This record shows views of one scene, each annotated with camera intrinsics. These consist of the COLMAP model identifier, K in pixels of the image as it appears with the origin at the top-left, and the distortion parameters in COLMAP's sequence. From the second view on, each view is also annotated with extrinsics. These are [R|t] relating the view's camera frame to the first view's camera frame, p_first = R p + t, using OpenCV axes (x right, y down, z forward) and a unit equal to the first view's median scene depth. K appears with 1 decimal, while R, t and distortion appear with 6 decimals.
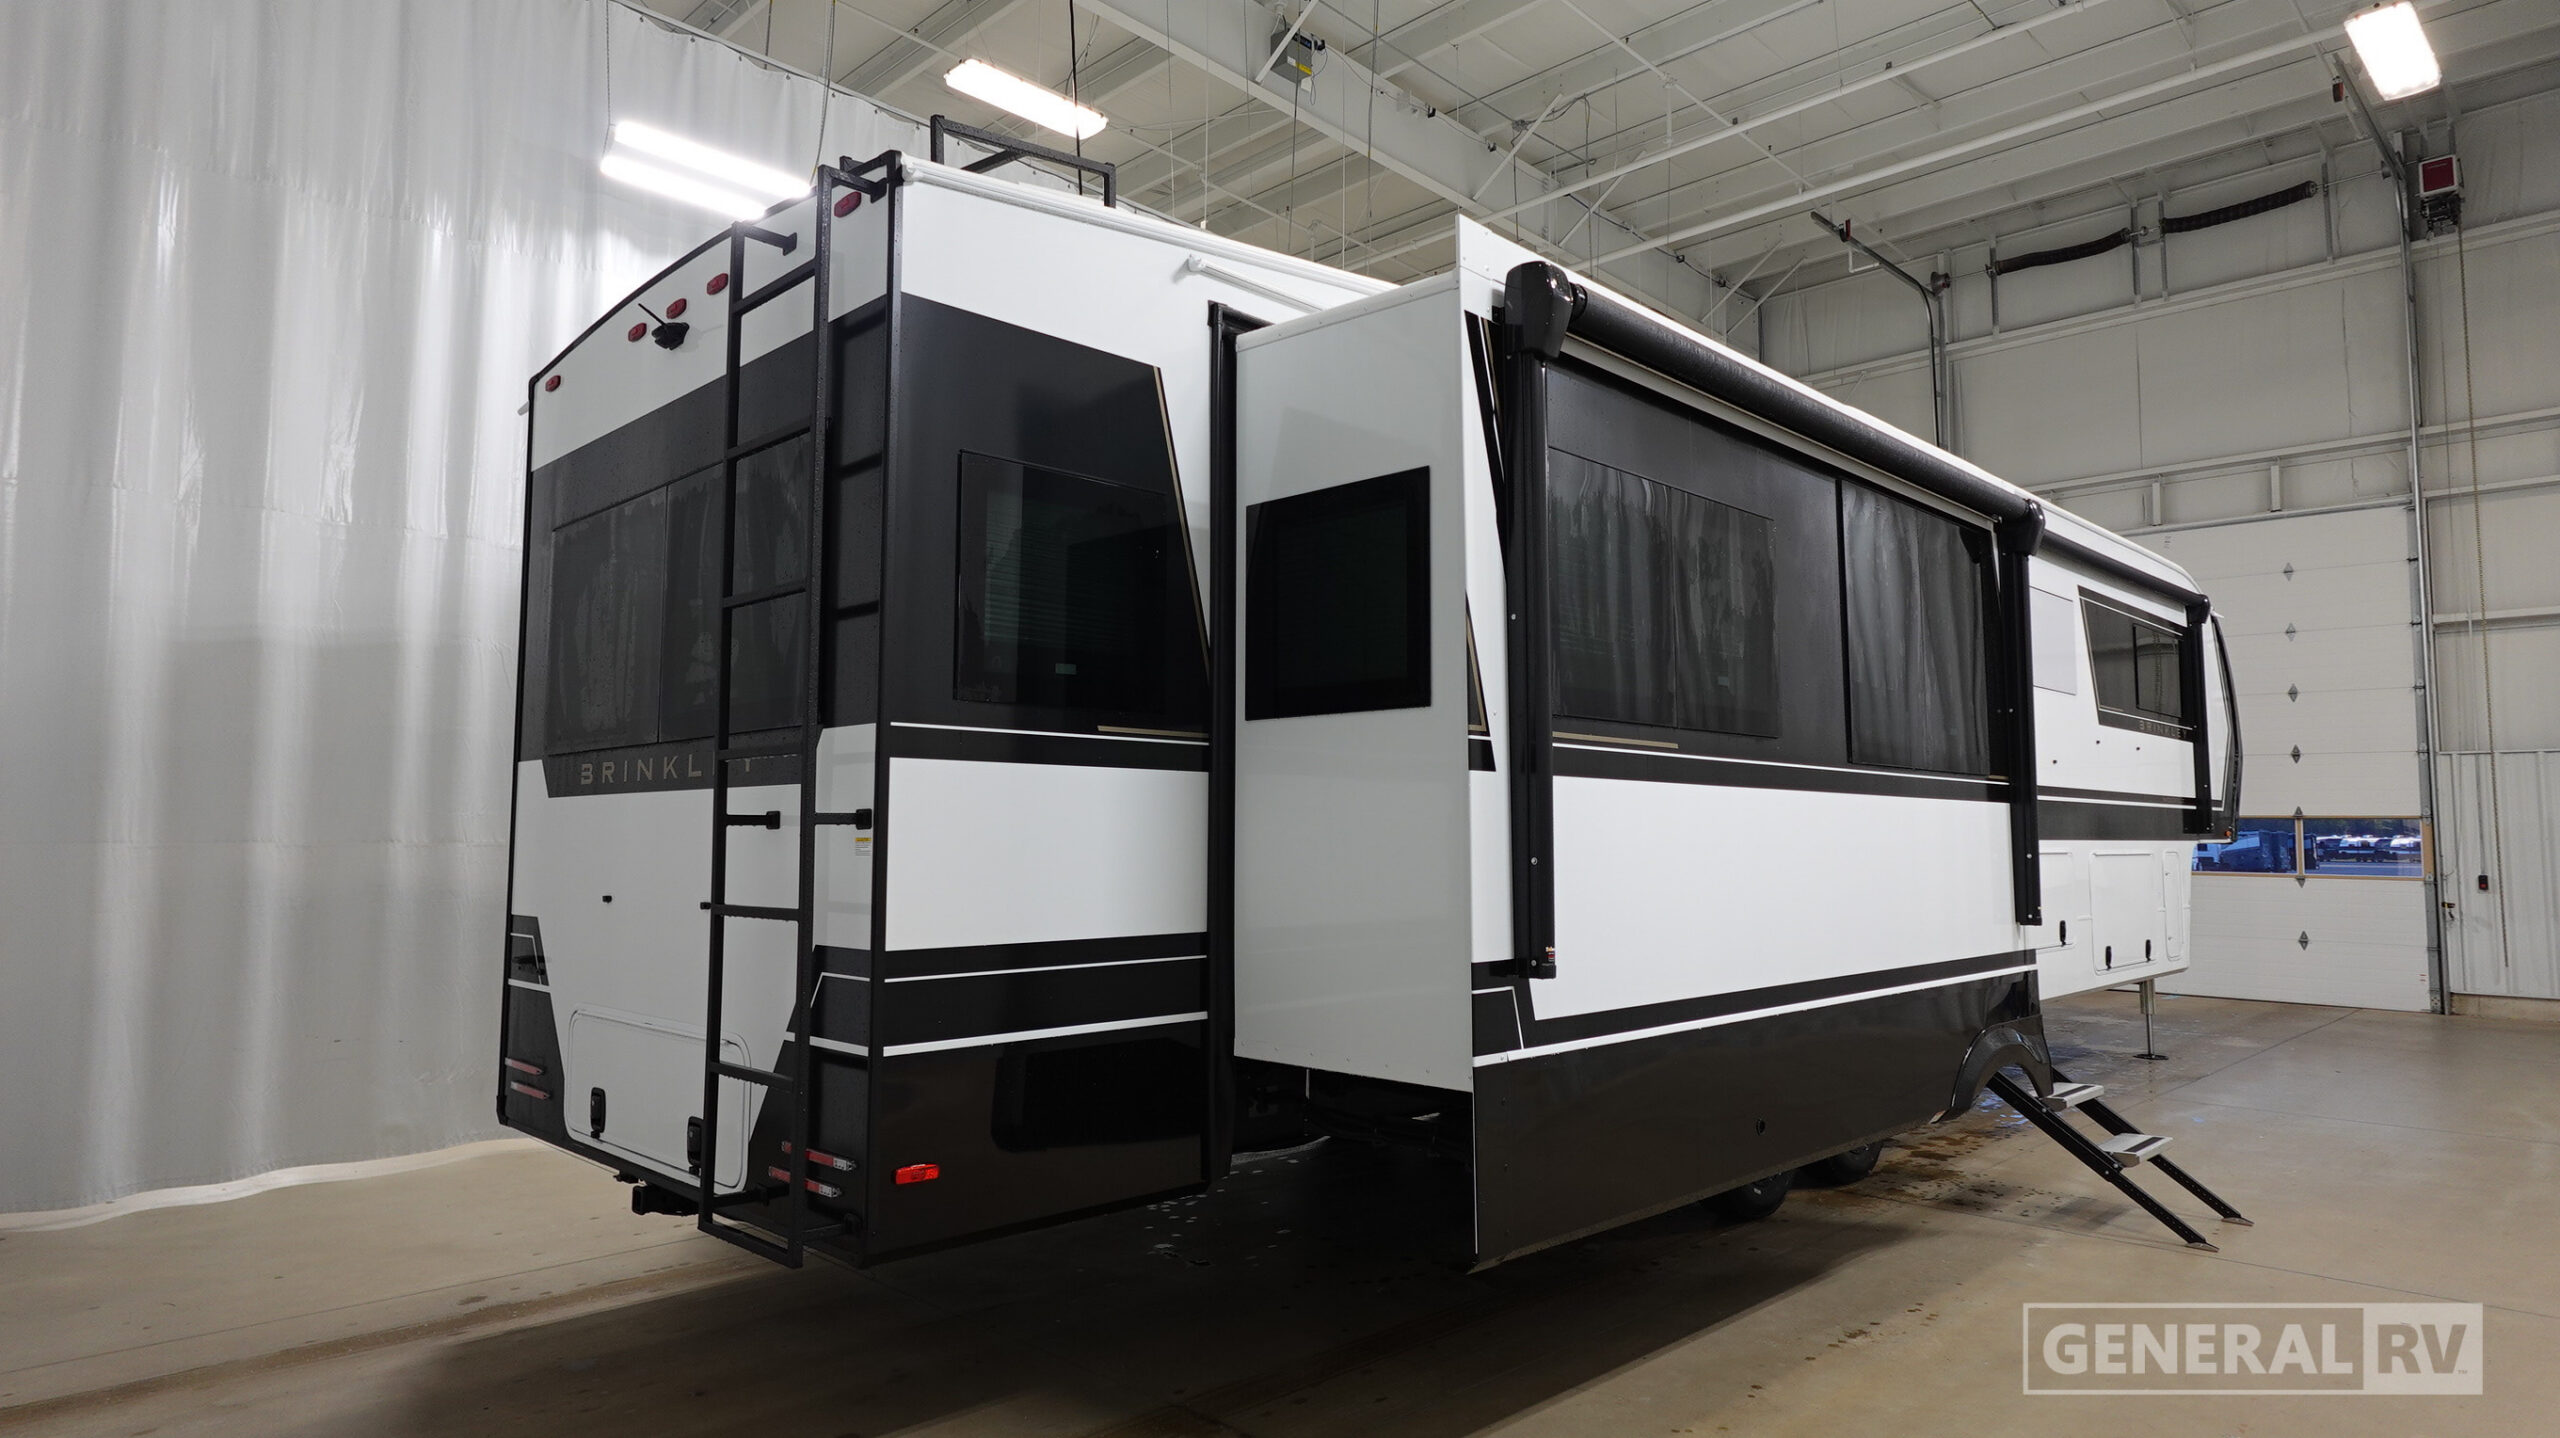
lens RADIAL K [[1481.4, 0, 1280.8], [0, 1481.4, 720.3], [0, 0, 1]] dist [-0.002887, 0.003312]
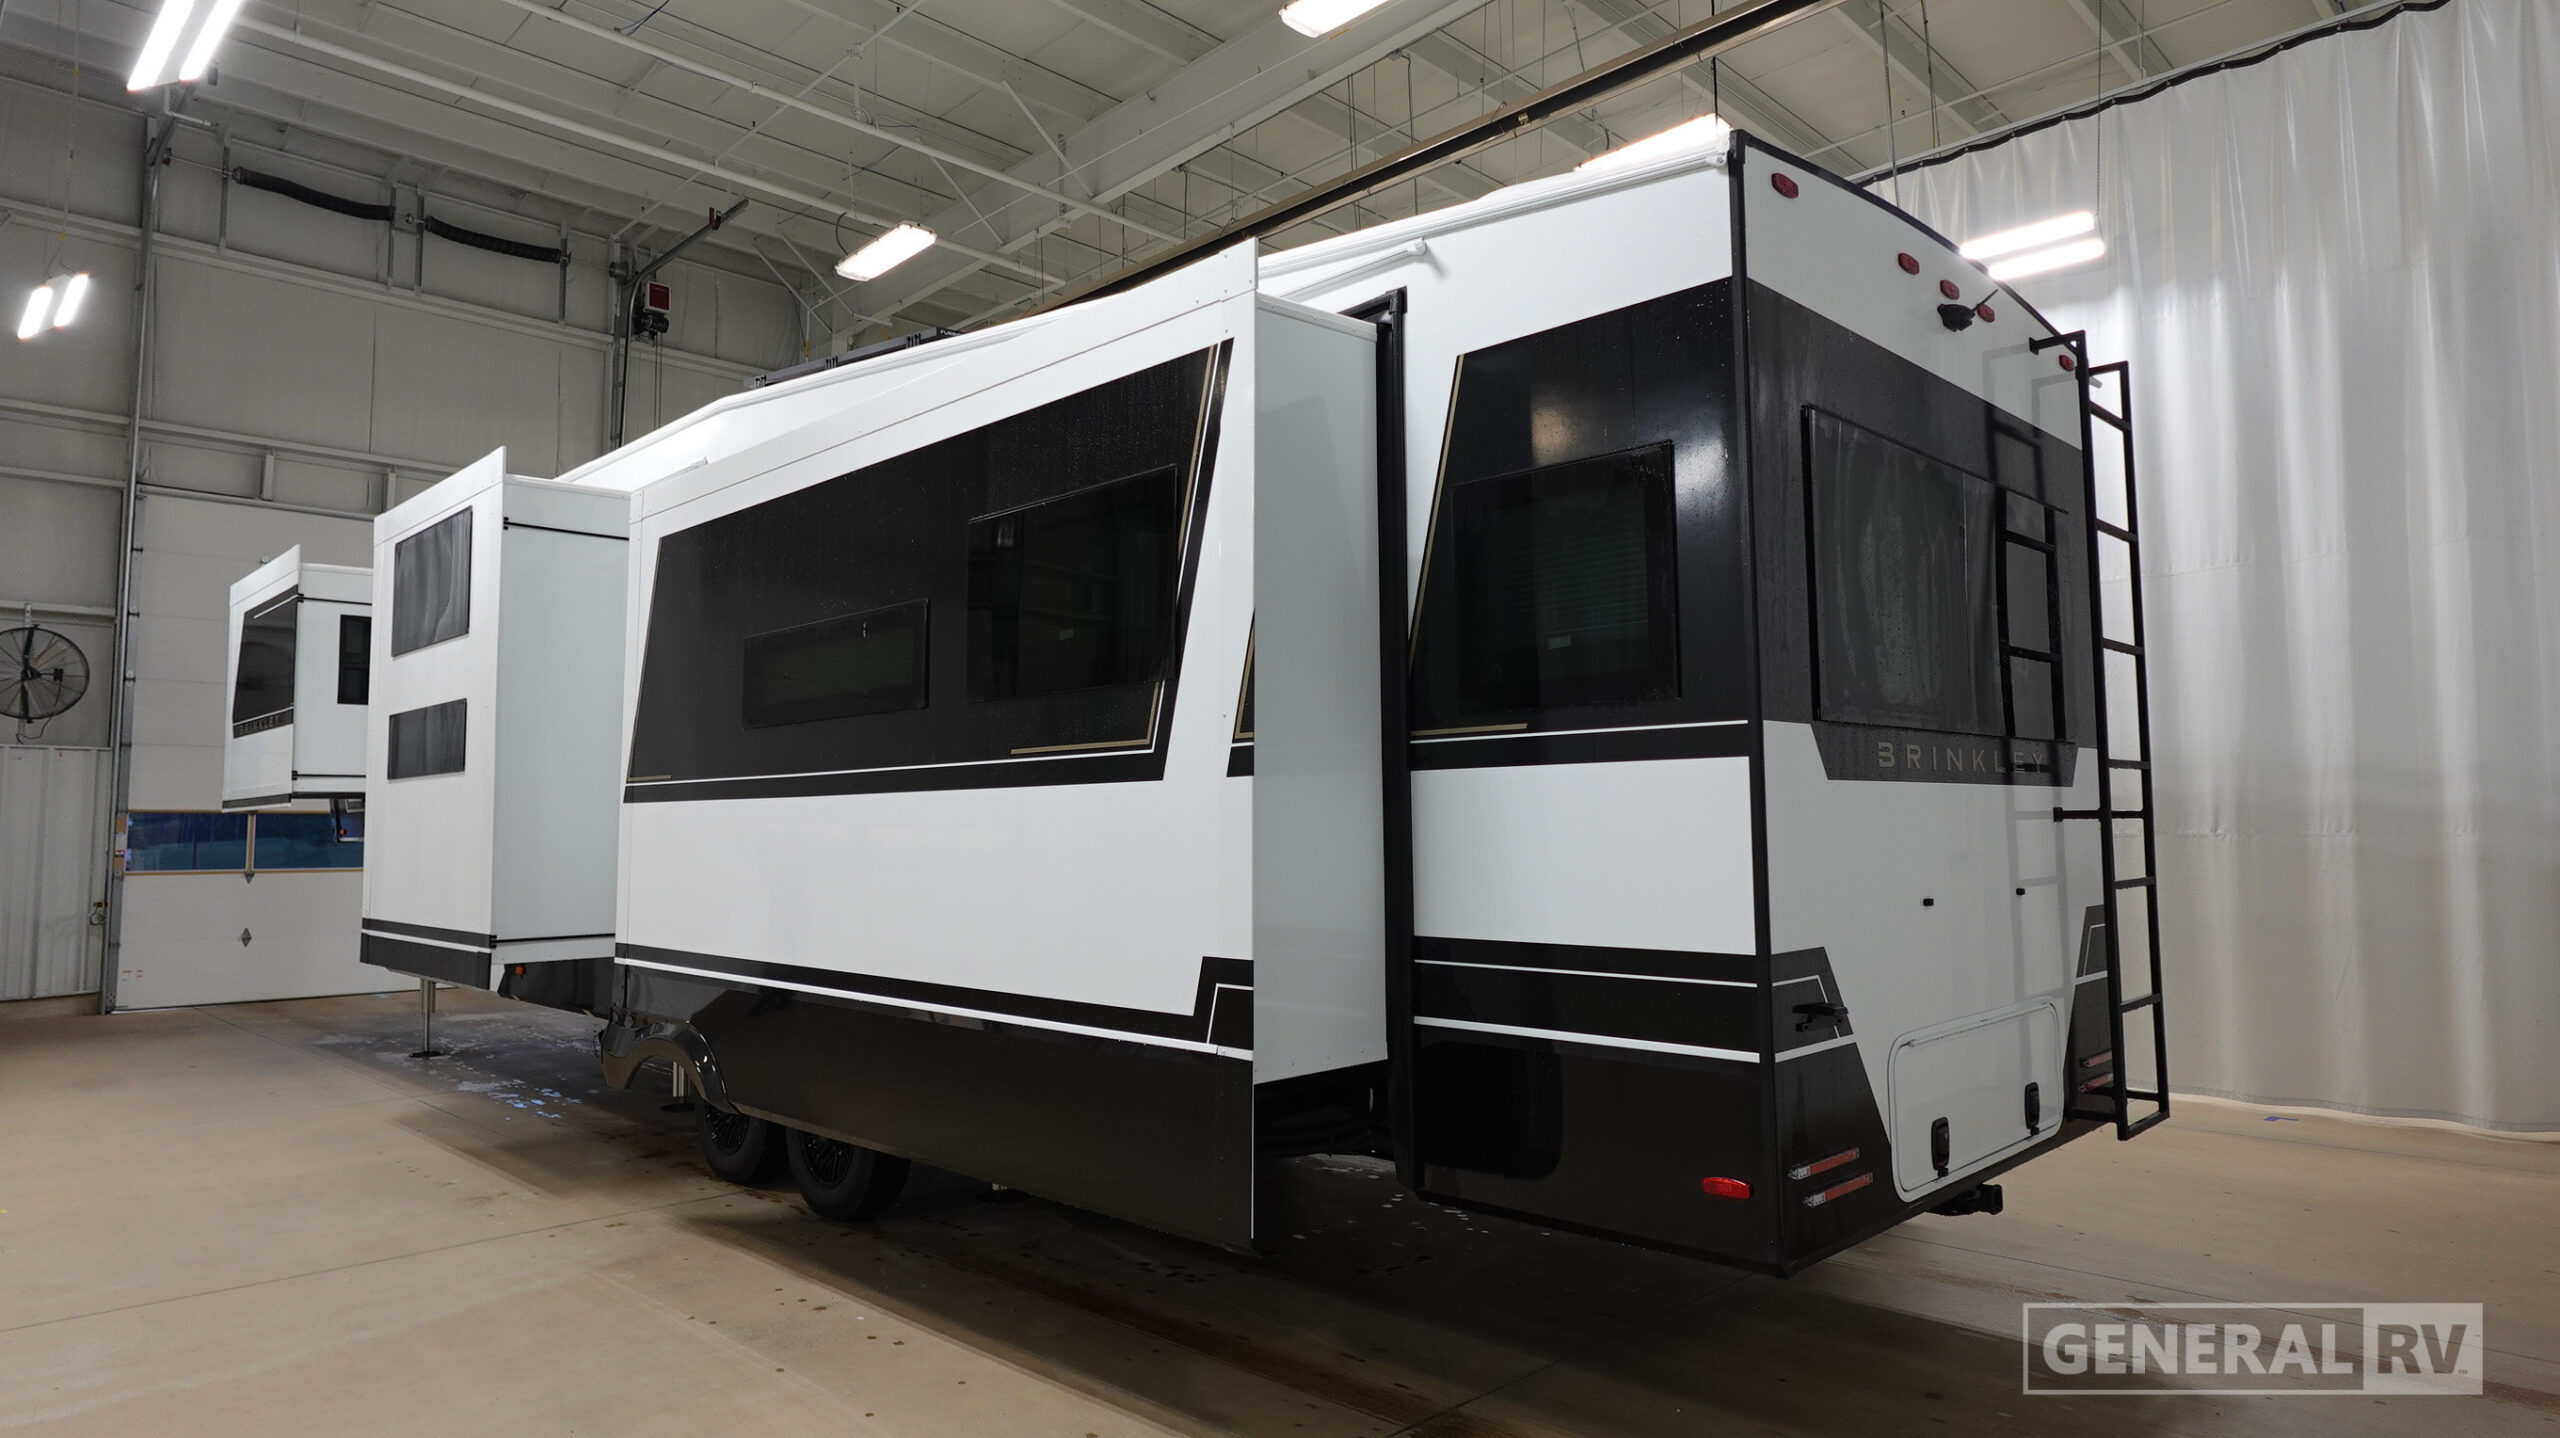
lens RADIAL K [[1481.4, 0, 1281.3], [0, 1481.4, 715.0], [0, 0, 1]] dist [-0.002887, 0.003312]
pose [[0.001743, 0.071423, 0.997445, -0.381896], [-0.070521, 0.994972, -0.071122, 0.028501], [-0.997509, -0.070217, 0.006771, 0.395636]]
